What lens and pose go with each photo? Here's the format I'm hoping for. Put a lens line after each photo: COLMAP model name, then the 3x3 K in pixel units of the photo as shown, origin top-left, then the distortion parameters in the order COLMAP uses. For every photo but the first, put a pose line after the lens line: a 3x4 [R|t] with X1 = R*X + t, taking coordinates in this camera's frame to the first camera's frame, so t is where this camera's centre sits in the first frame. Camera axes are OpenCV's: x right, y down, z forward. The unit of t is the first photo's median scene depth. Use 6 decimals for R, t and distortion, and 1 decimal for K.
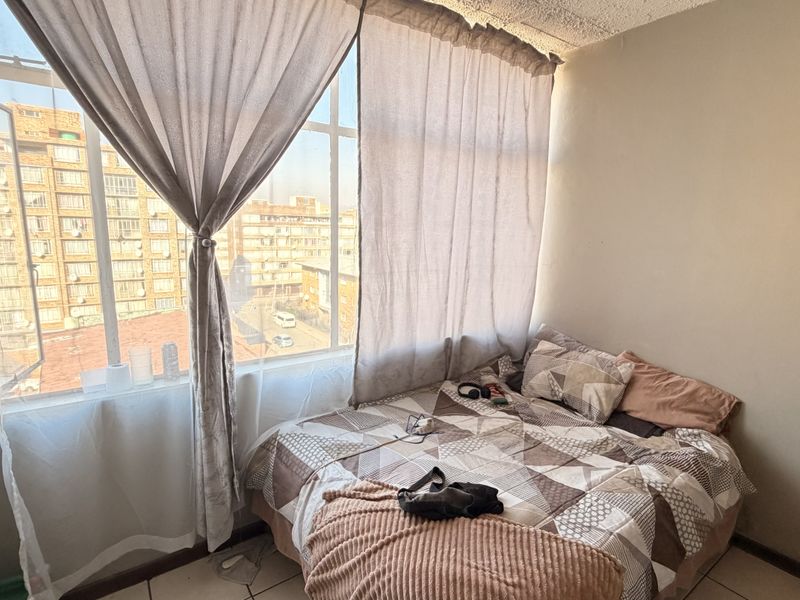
lens RADIAL K [[422.1, 0, 397.2], [0, 422.1, 300.9], [0, 0, 1]] dist [-0.000695, -0.000074]
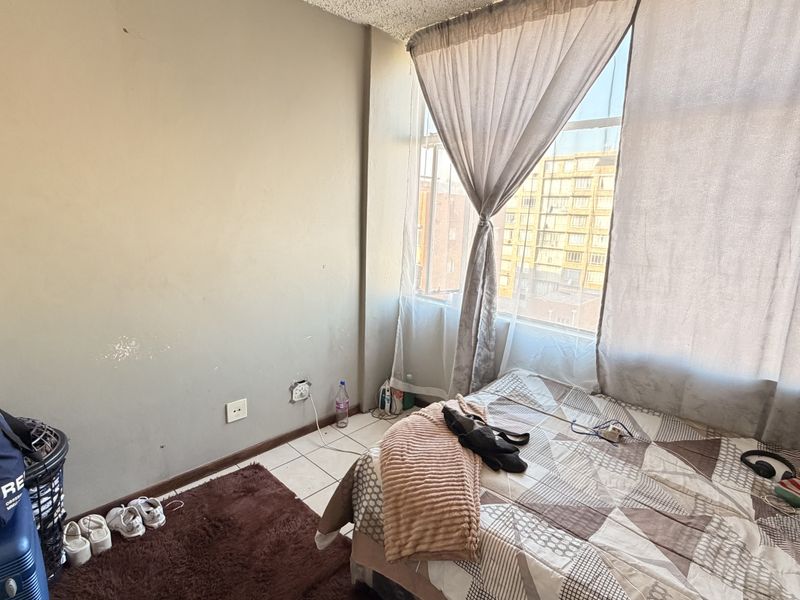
lens RADIAL K [[422.1, 0, 397.2], [0, 422.1, 300.9], [0, 0, 1]] dist [-0.000695, -0.000074]
pose [[0.185542, 0.190467, -0.964000, 0.860696], [-0.198165, 0.968131, 0.153142, -0.028736], [0.962447, 0.162617, 0.217373, 0.331757]]
